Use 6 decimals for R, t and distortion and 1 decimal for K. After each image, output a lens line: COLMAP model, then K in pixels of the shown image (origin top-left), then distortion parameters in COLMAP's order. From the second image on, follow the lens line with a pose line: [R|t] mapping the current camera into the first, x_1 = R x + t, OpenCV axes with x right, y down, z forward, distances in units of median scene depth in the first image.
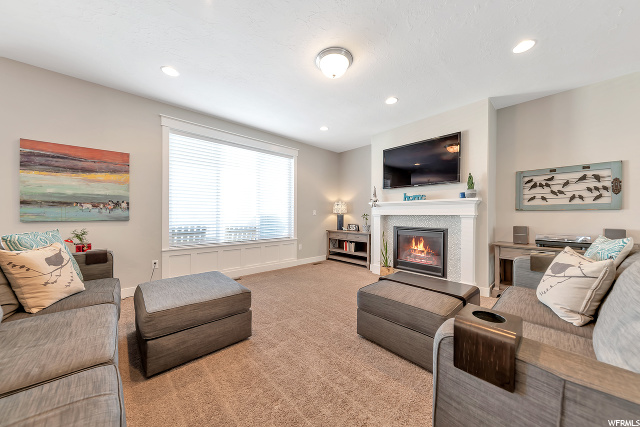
lens RADIAL K [[225.0, 0, 320.0], [0, 225.0, 213.5], [0, 0, 1]] dist [0.009890, -0.004372]
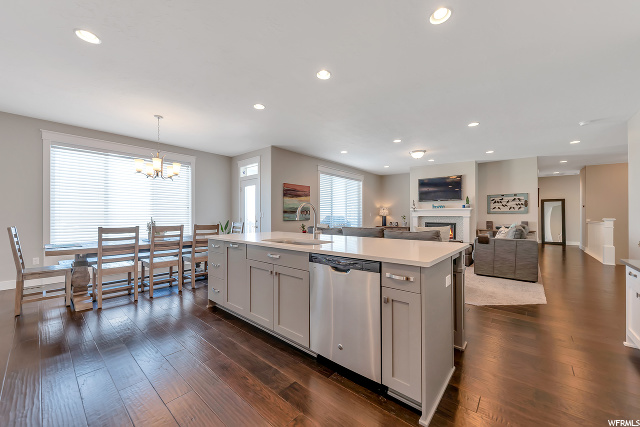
lens RADIAL K [[246.5, 0, 320.0], [0, 246.5, 213.5], [0, 0, 1]] dist [0.000270, 0.000022]
pose [[0.992670, -0.005576, 0.120724, -0.939234], [0.005955, 0.999978, -0.002778, -0.017793], [-0.120706, 0.003476, 0.992682, -1.069870]]
